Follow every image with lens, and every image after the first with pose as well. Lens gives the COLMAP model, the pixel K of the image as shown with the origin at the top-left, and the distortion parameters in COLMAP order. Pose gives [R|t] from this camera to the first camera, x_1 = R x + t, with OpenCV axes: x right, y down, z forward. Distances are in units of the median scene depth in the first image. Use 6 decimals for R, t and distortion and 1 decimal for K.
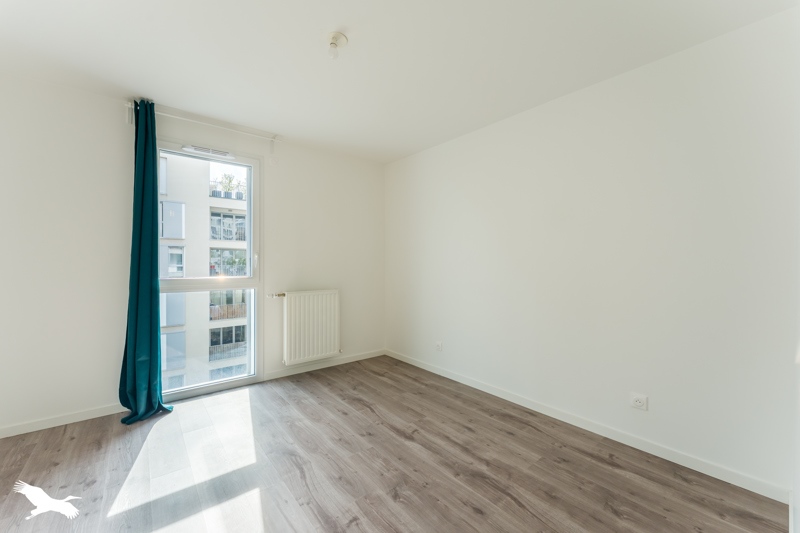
lens RADIAL K [[310.1, 0, 400.0], [0, 310.1, 266.5], [0, 0, 1]] dist [-0.000117, 0.000044]
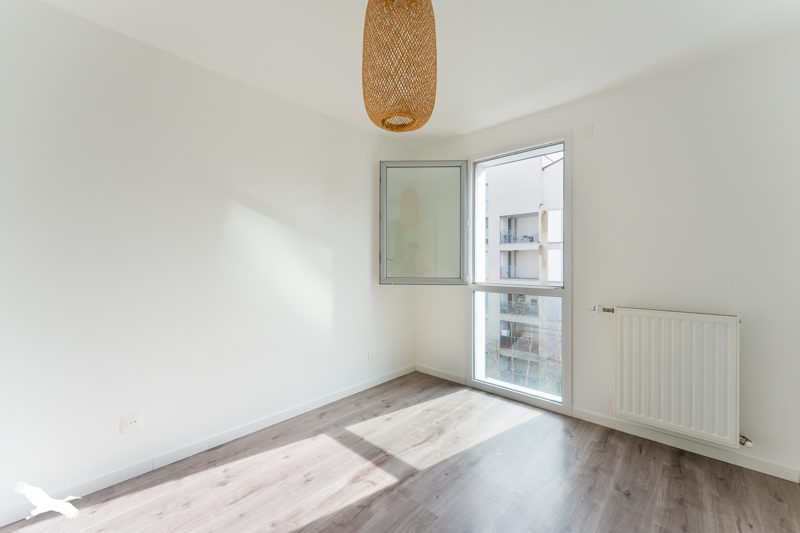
lens RADIAL K [[310.1, 0, 400.0], [0, 310.1, 266.5], [0, 0, 1]] dist [-0.000117, 0.000044]
pose [[0.162136, 0.006906, -0.986744, 0.282931], [-0.002776, 0.999975, 0.006543, -0.014871], [0.986765, 0.001679, 0.162151, 0.493226]]
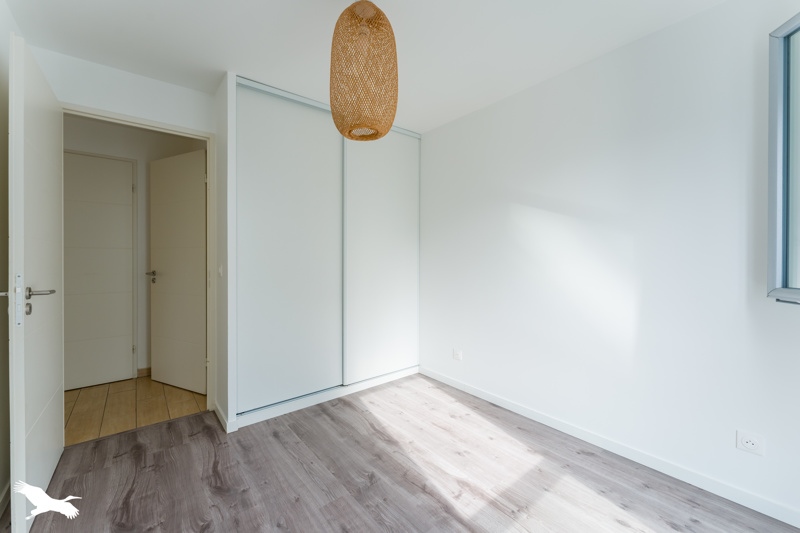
lens RADIAL K [[333.1, 0, 412.8], [0, 333.1, 260.6], [0, 0, 1]] dist [0.001418, 0.000169]
pose [[-0.998931, -0.001824, -0.046191, -0.042990], [-0.002220, 0.999961, 0.008526, -0.009961], [0.046174, 0.008620, -0.998896, 0.903990]]
